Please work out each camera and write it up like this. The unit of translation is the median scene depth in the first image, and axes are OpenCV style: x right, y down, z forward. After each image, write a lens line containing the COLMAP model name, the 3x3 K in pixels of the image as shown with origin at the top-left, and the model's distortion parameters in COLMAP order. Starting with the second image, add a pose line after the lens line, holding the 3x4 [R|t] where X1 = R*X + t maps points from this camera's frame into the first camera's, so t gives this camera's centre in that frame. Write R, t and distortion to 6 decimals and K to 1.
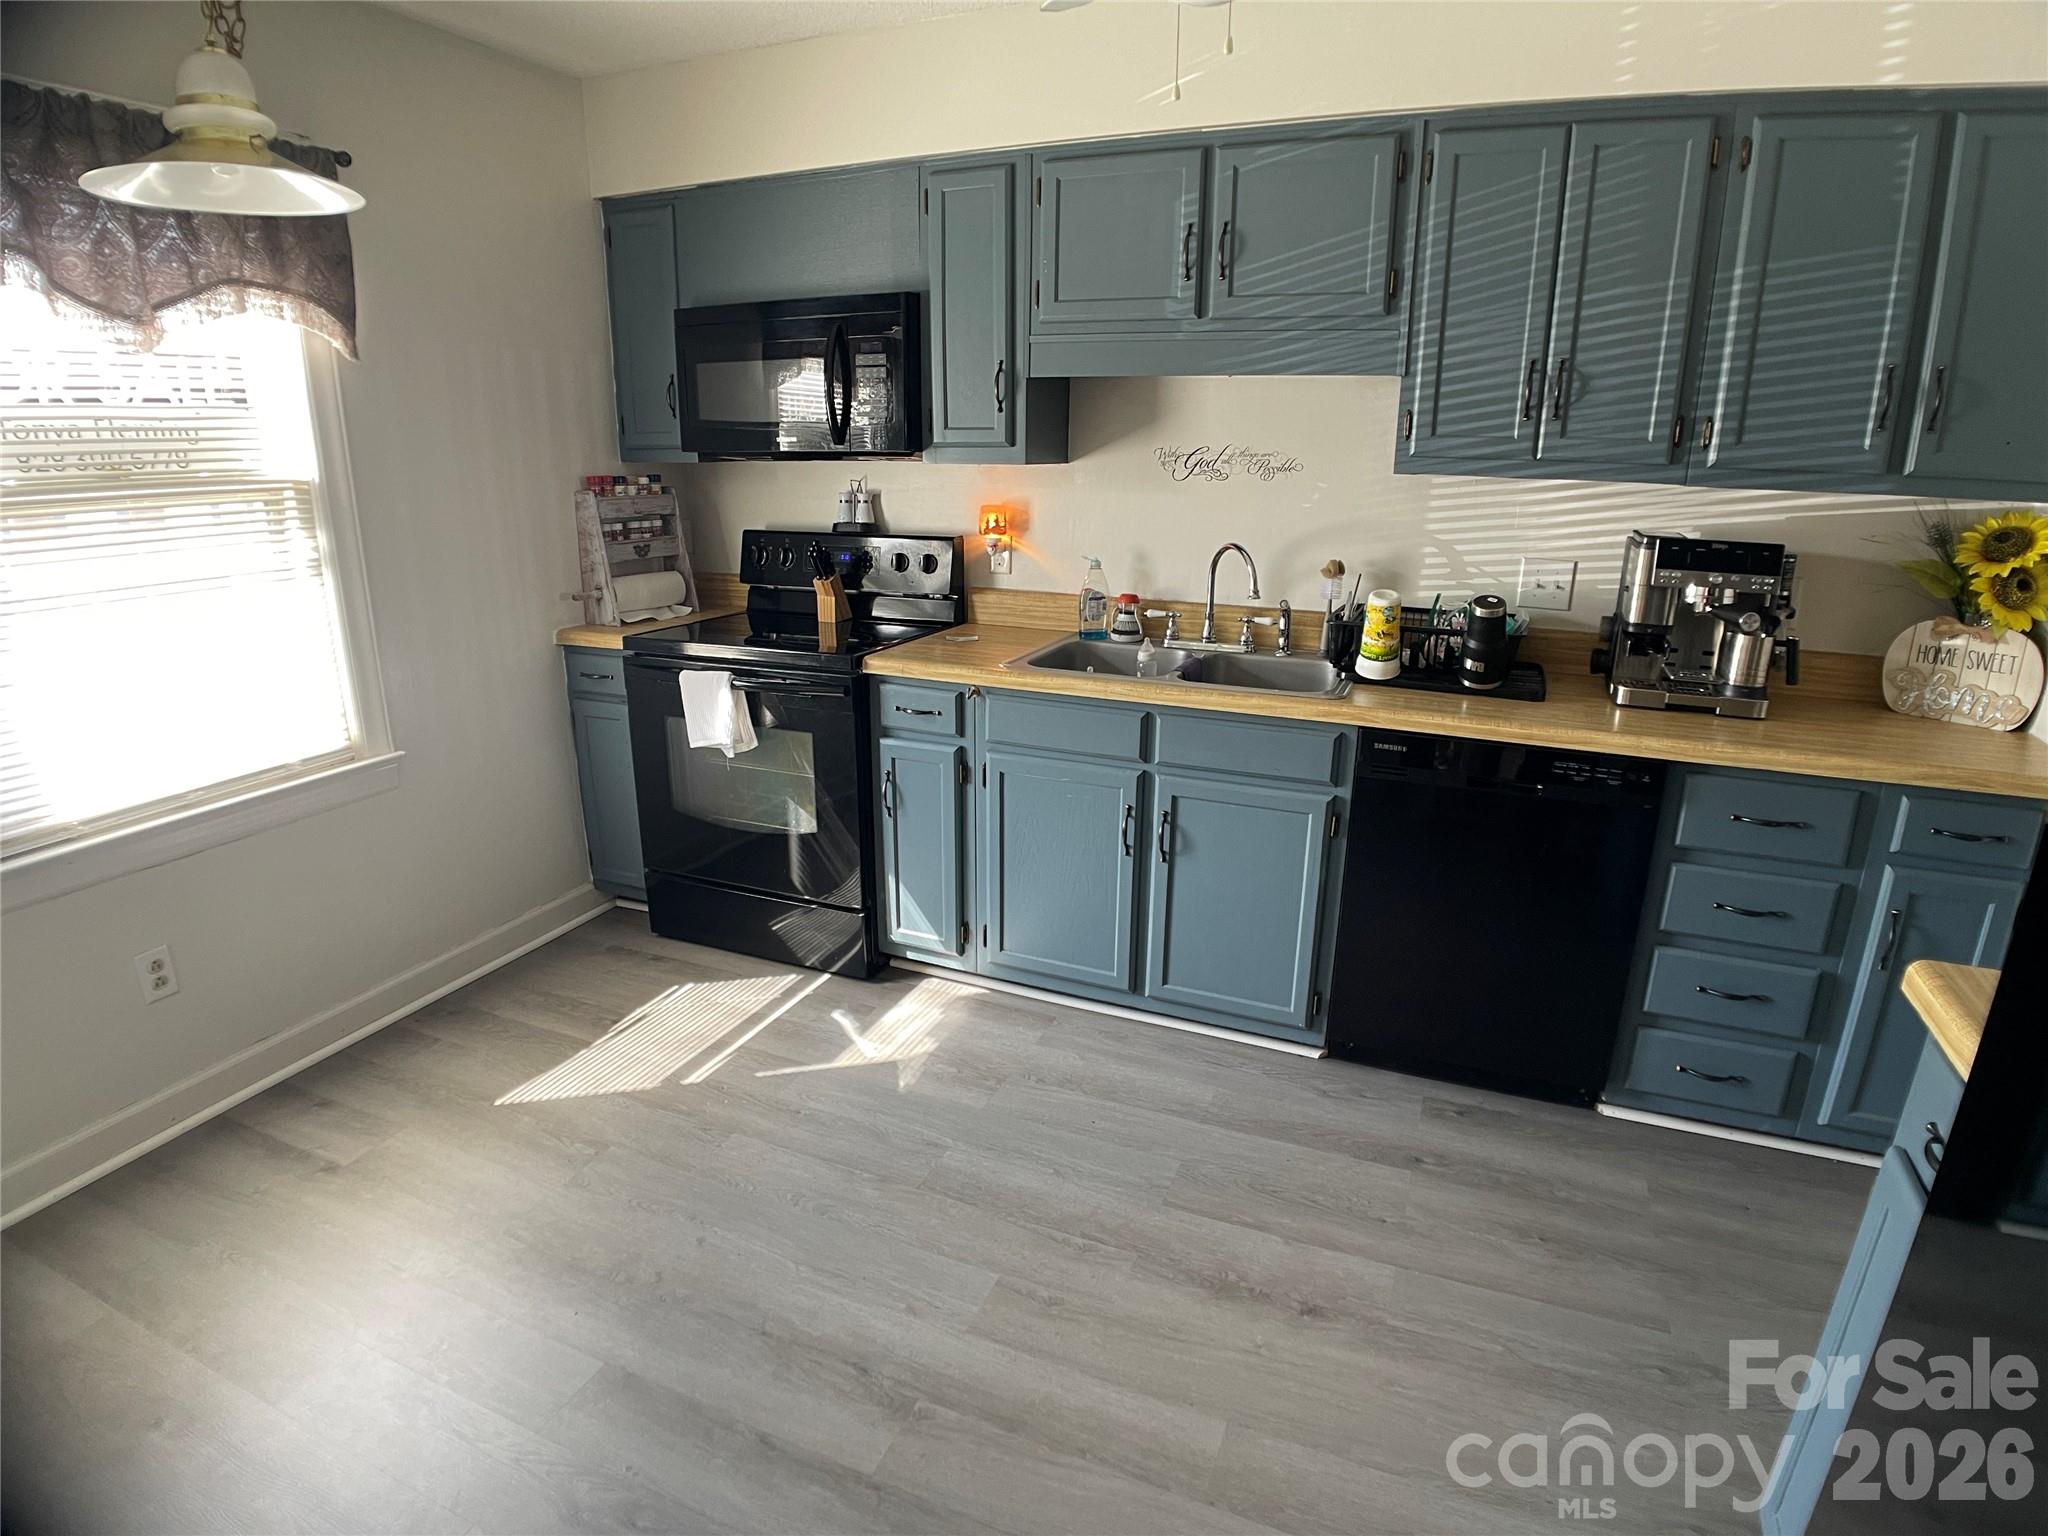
lens RADIAL K [[1078.1, 0, 1035.6], [0, 1078.1, 763.3], [0, 0, 1]] dist [-0.066447, 0.002942]
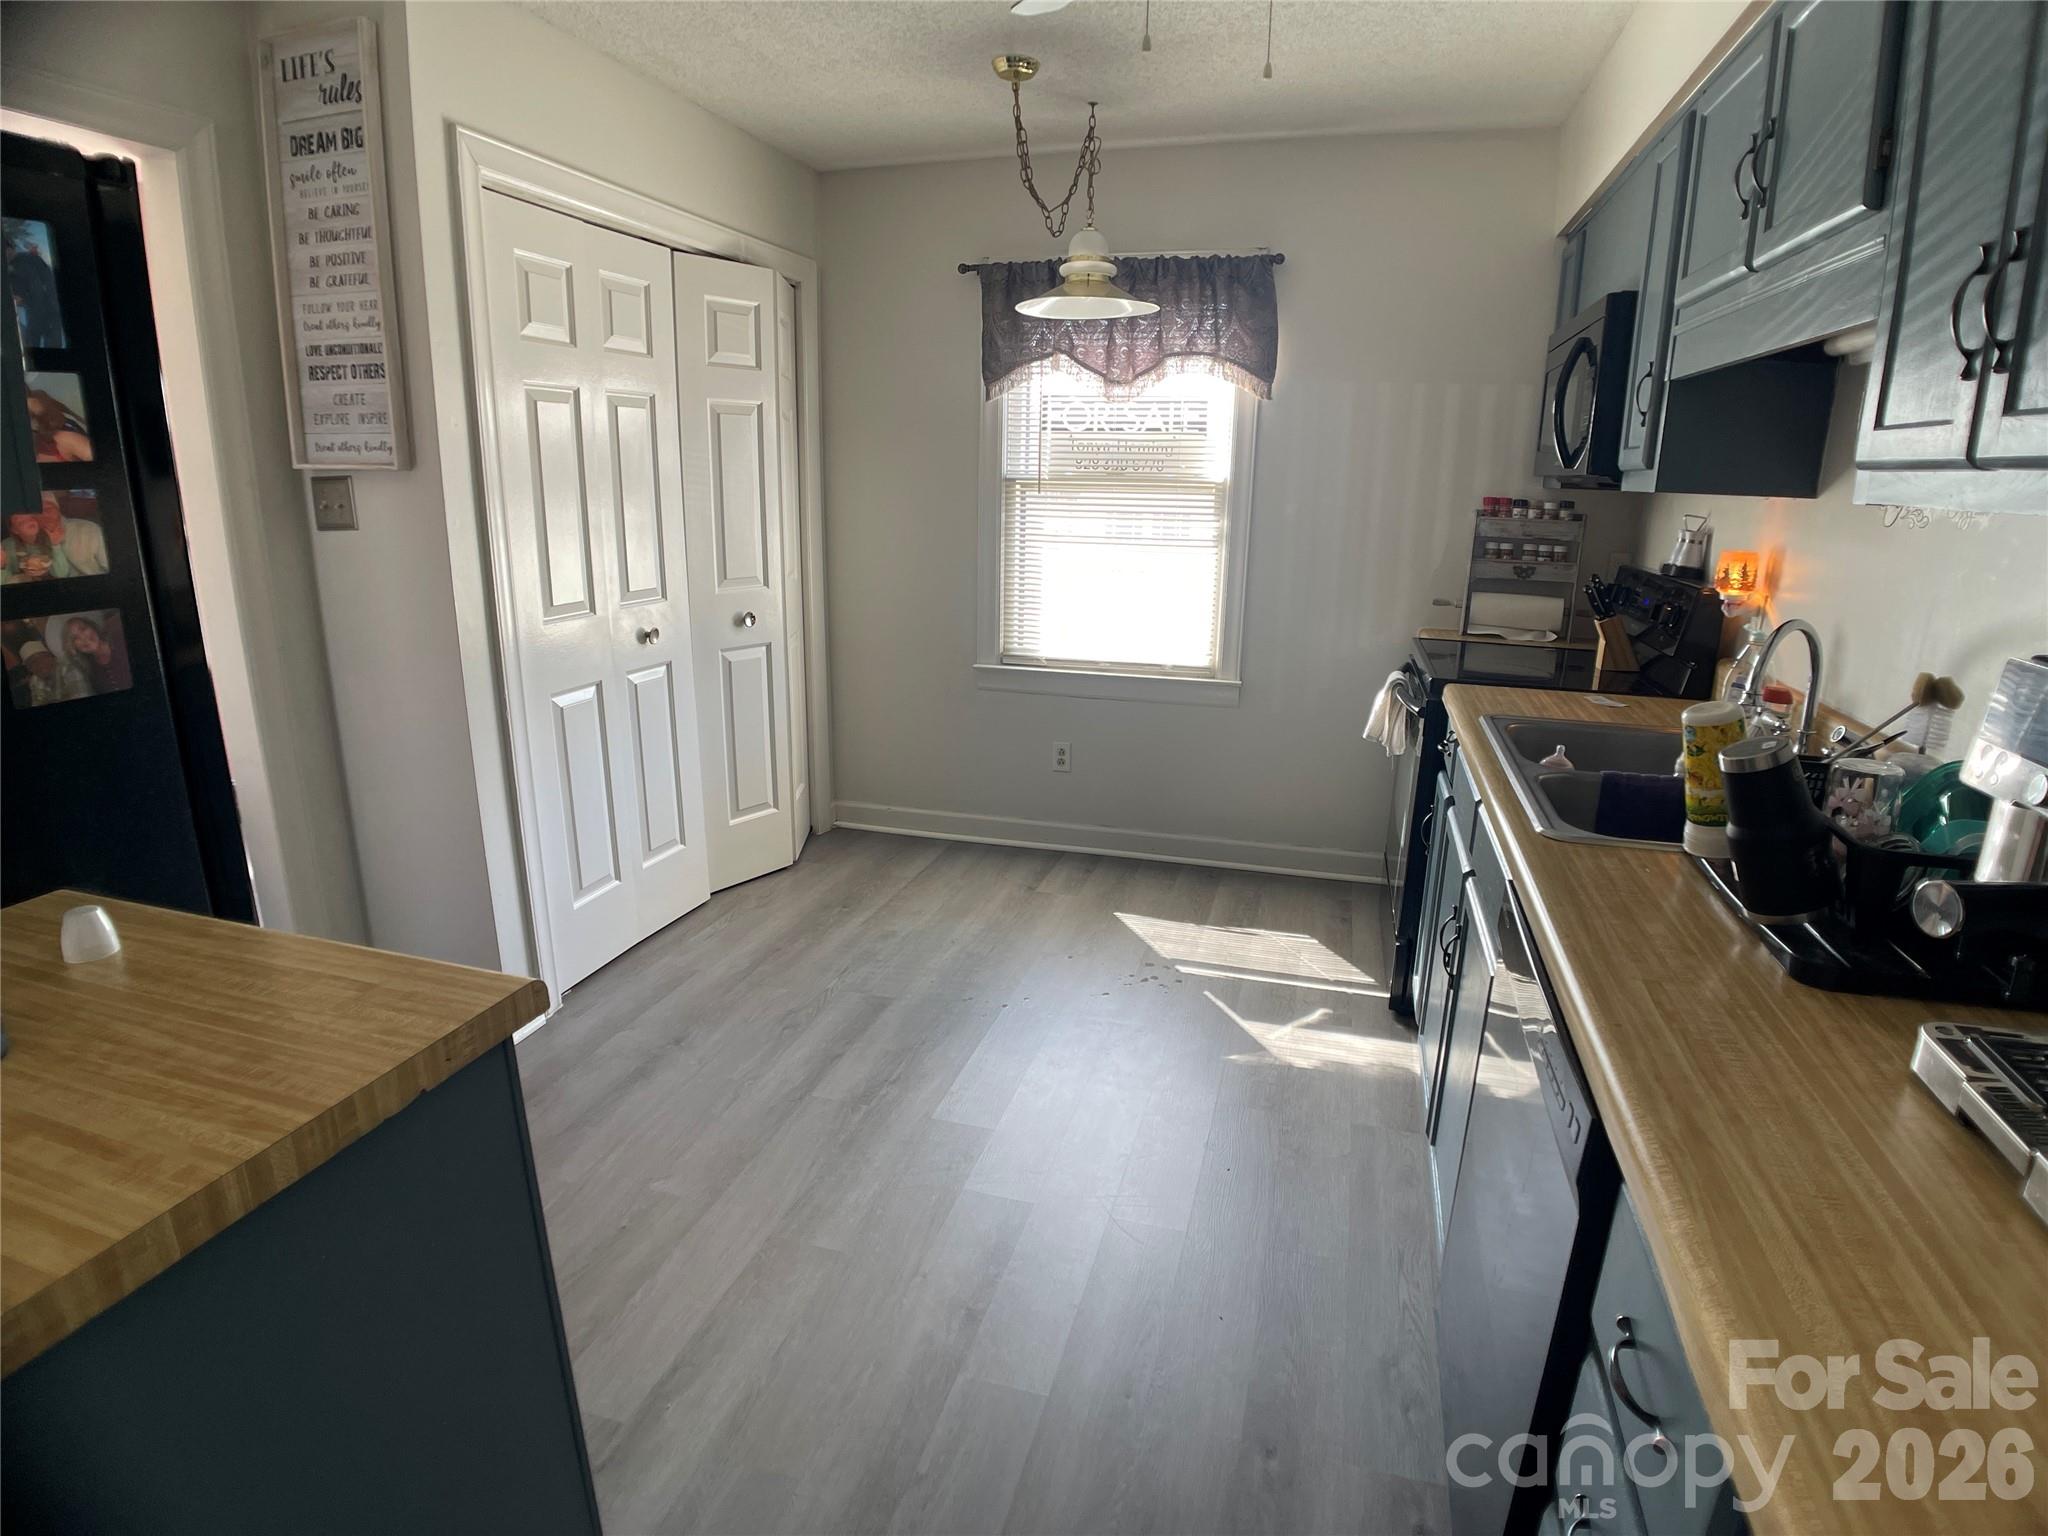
lens RADIAL K [[1078.1, 0, 1035.6], [0, 1078.1, 763.3], [0, 0, 1]] dist [-0.066447, 0.002942]
pose [[0.125712, 0.254869, -0.958769, 0.744916], [-0.294953, 0.932336, 0.209169, -0.128144], [0.947206, 0.256496, 0.192380, 0.503972]]
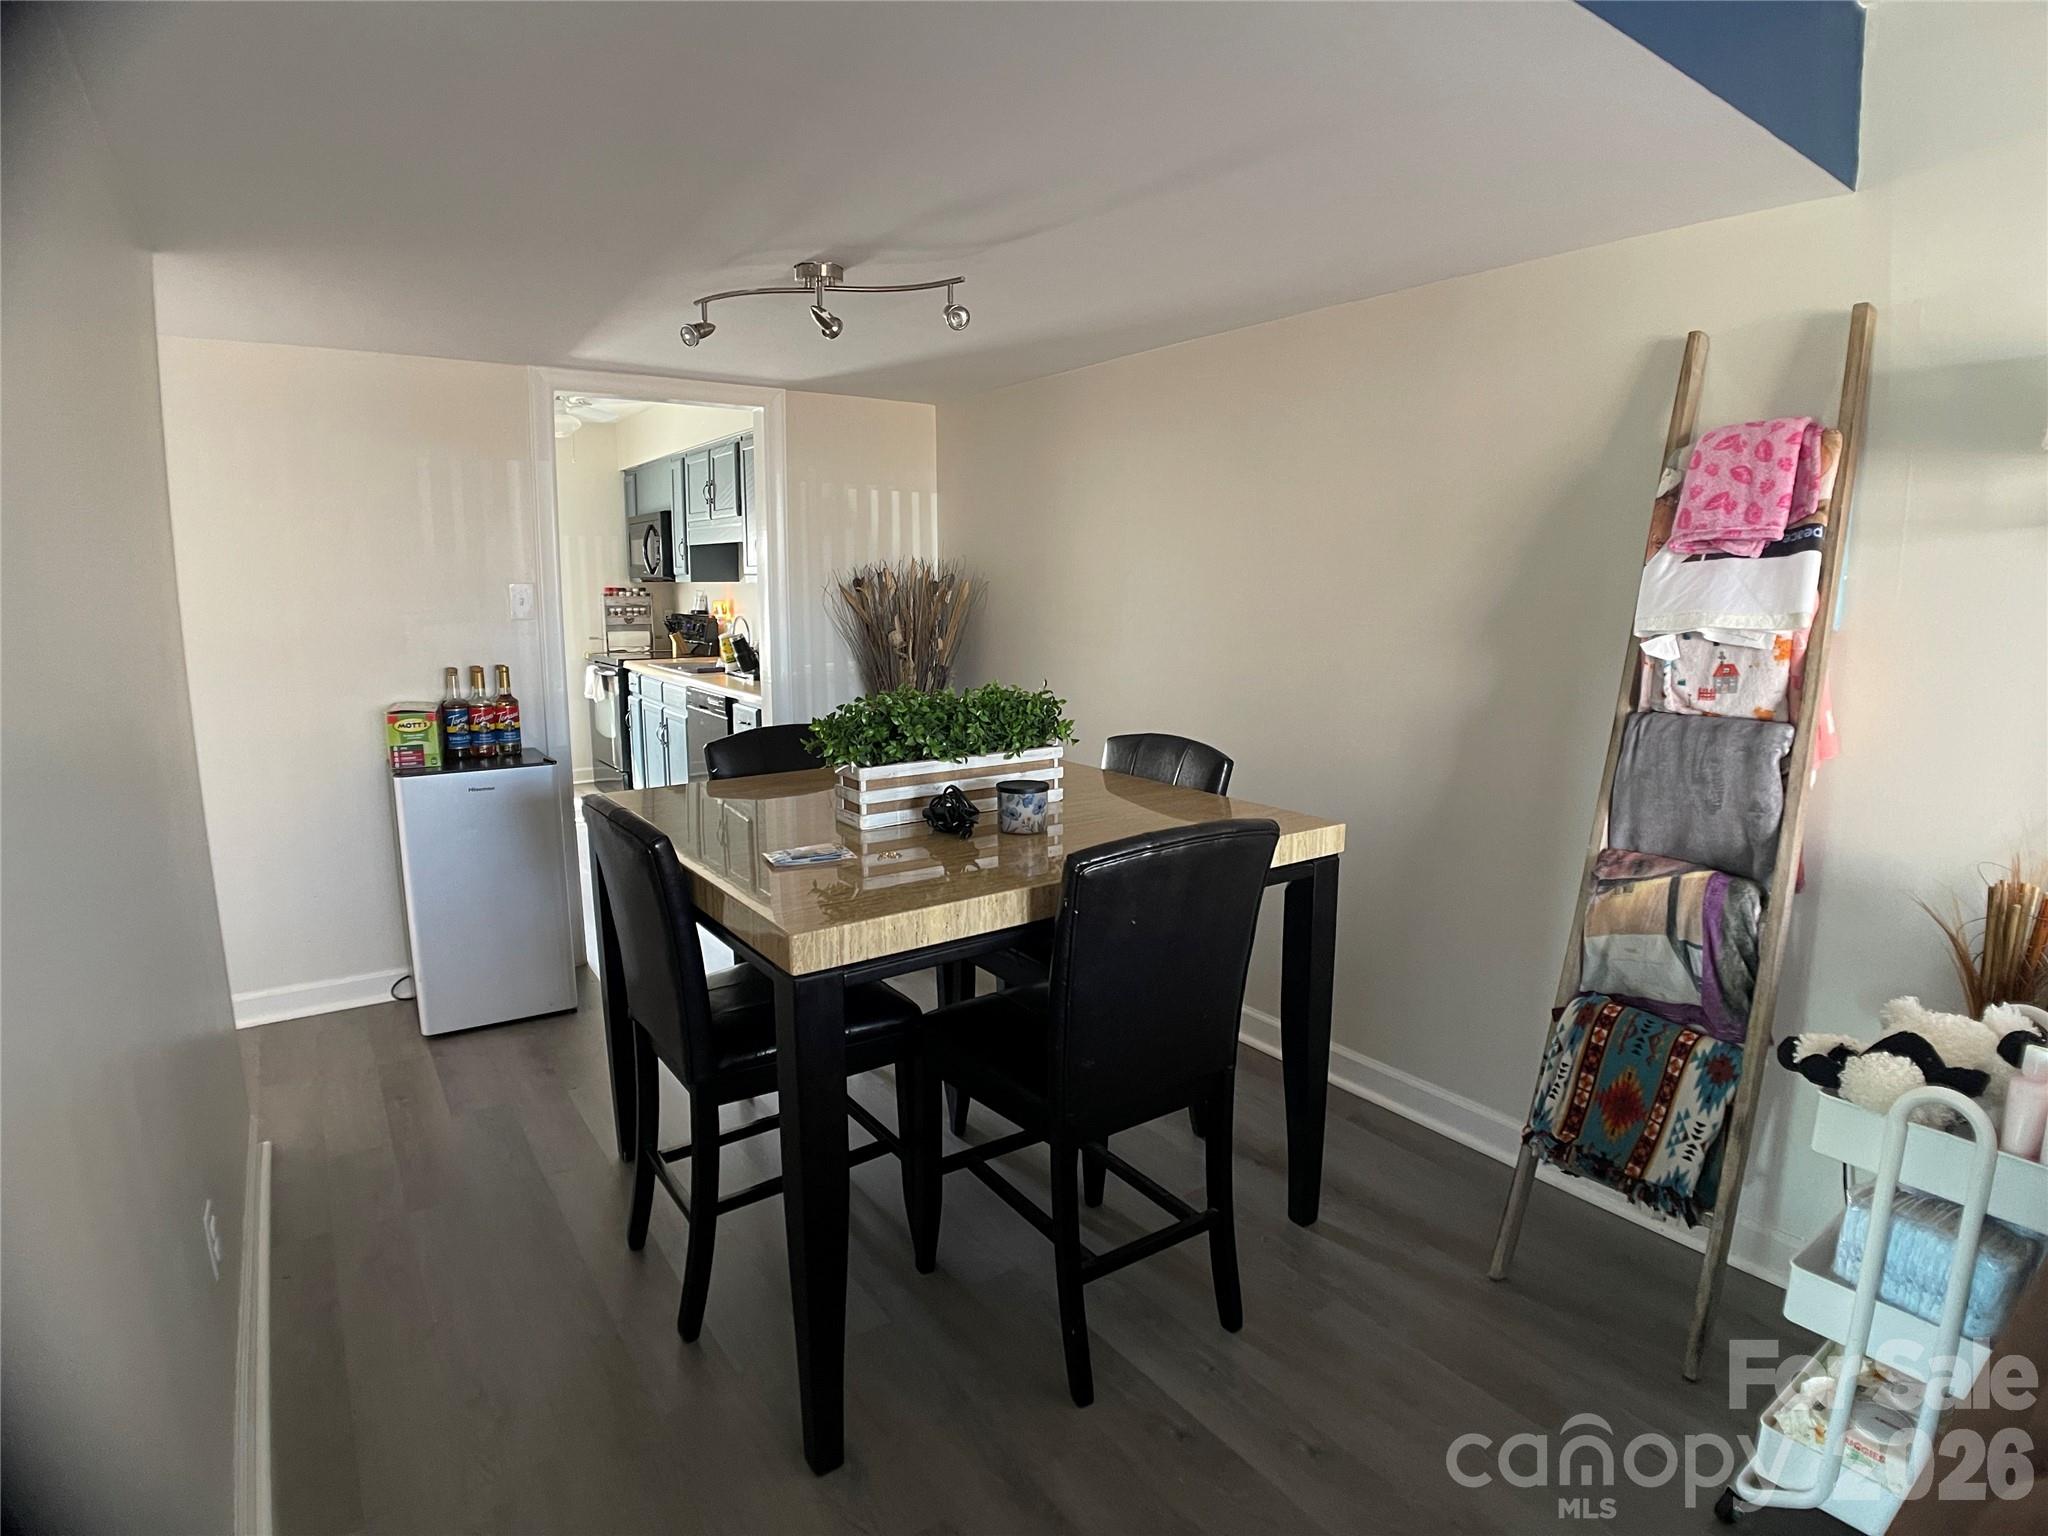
lens RADIAL K [[1078.1, 0, 1035.6], [0, 1078.1, 763.3], [0, 0, 1]] dist [-0.066447, 0.002942]
pose [[0.852046, 0.083877, -0.516704, 1.915370], [-0.145481, 0.986136, -0.079819, 0.187245], [0.502845, 0.143180, 0.852436, -0.543113]]
